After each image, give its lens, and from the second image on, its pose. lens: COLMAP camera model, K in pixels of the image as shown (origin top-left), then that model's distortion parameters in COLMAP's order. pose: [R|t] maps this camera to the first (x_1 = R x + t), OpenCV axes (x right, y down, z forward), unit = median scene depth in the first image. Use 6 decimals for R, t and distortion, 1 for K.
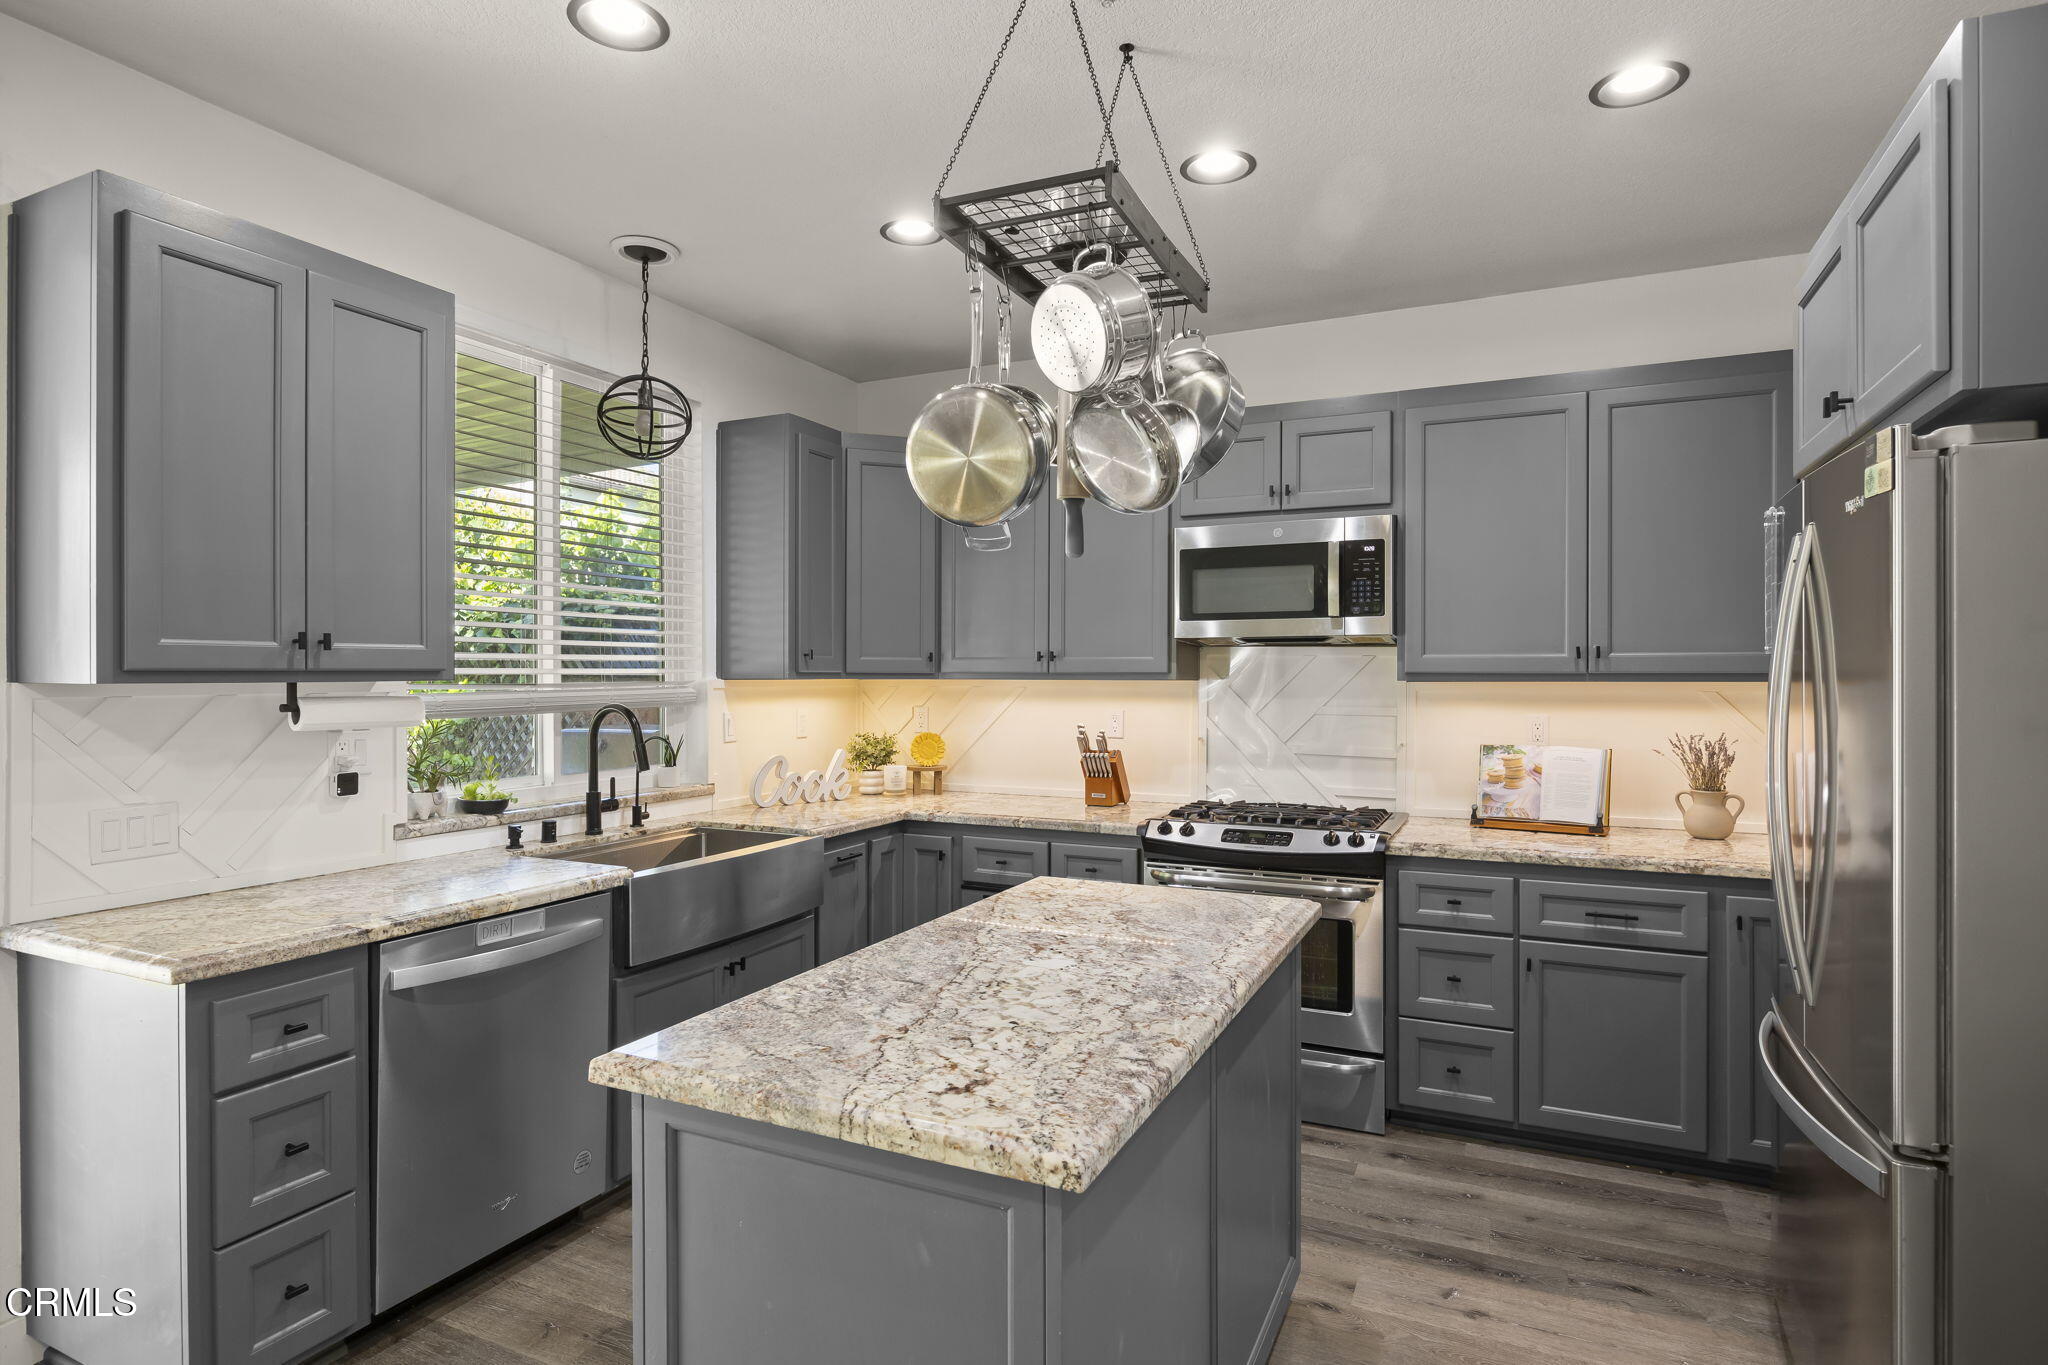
lens RADIAL K [[1082.2, 0, 1026.6], [0, 1082.2, 675.5], [0, 0, 1]] dist [-0.006807, 0.000690]
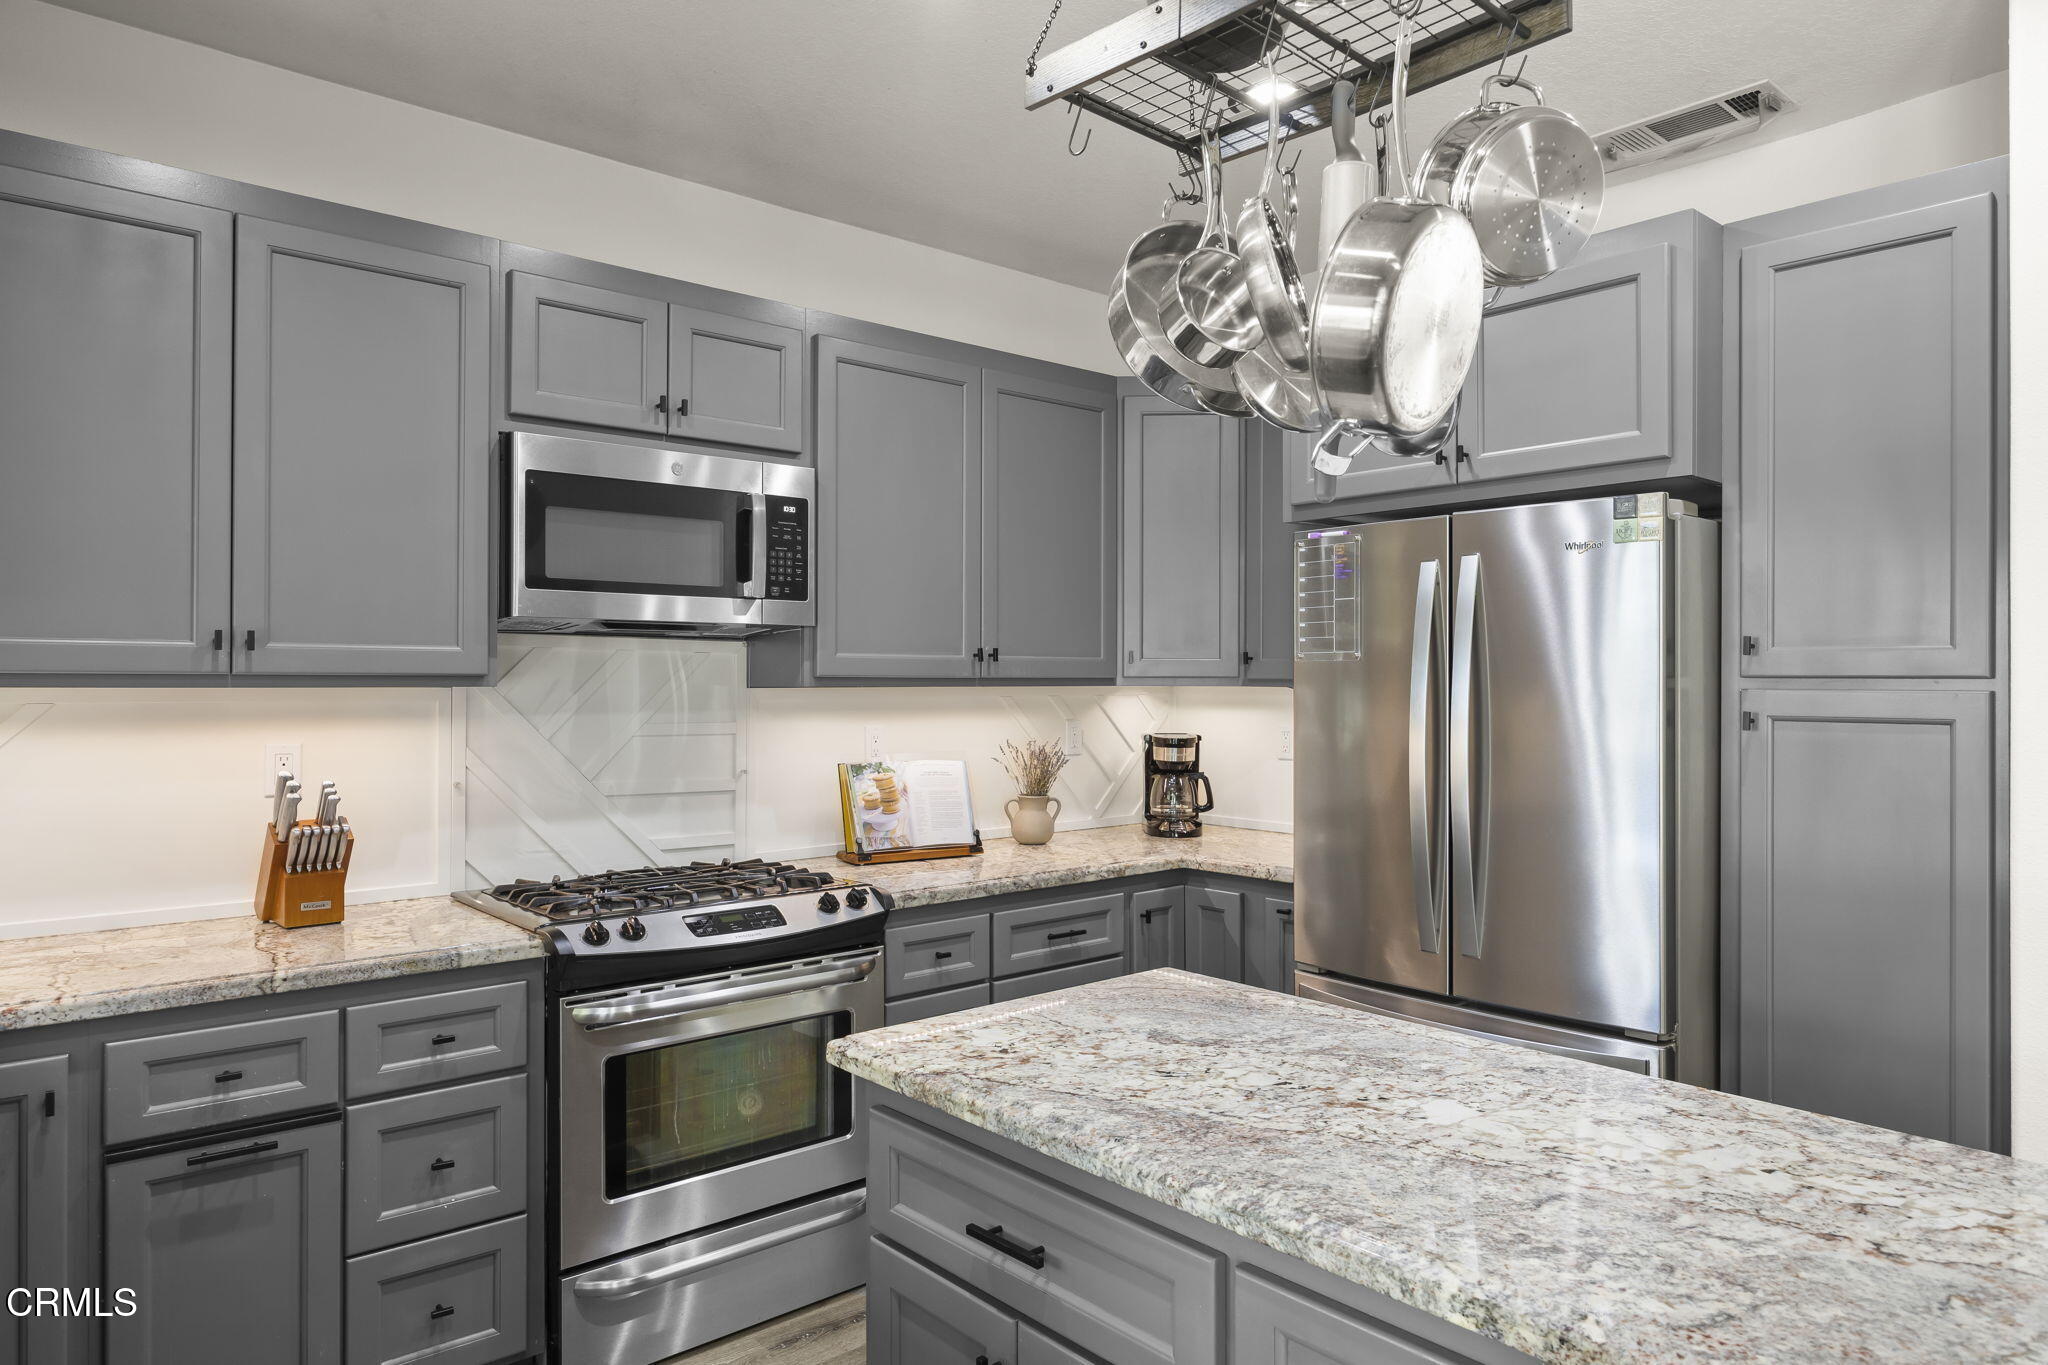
lens RADIAL K [[1291.4, 0, 1037.3], [0, 1291.4, 677.3], [0, 0, 1]] dist [-0.004315, -0.001172]
pose [[0.389180, 0.002930, 0.921157, -0.493307], [-0.001393, 0.999996, -0.002592, 0.000270], [-0.921161, -0.000274, 0.389182, 0.562422]]
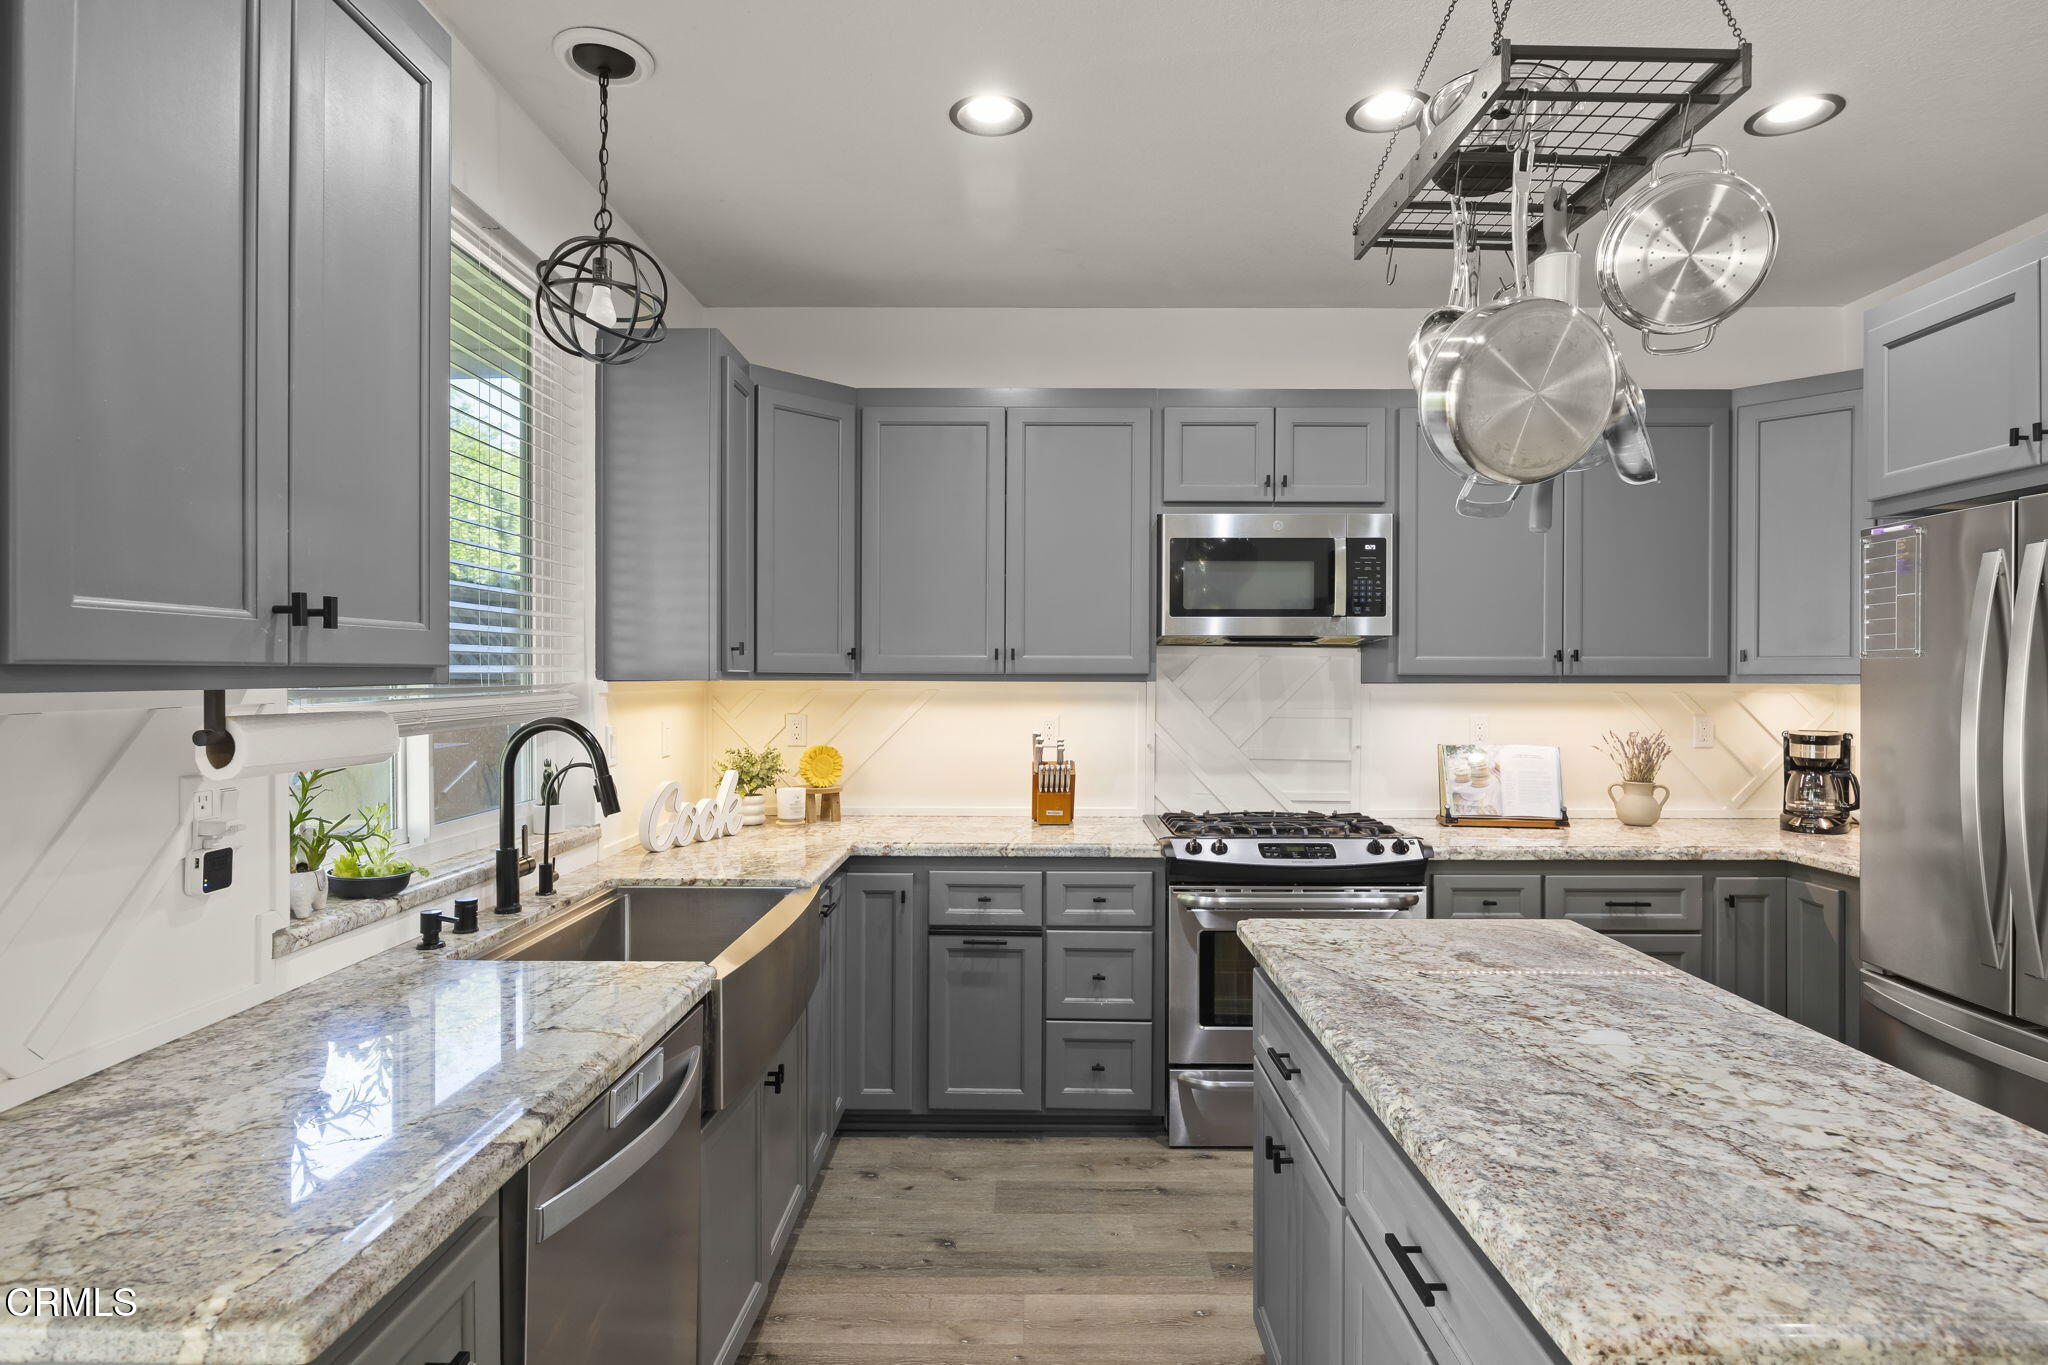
lens RADIAL K [[1082.2, 0, 1023.4], [0, 1082.2, 685.0], [0, 0, 1]] dist [-0.006807, 0.000690]
pose [[0.906229, -0.001741, 0.422784, -0.429119], [-0.001828, 0.999966, 0.008037, -0.000286], [-0.422784, -0.008056, 0.906195, 0.280670]]
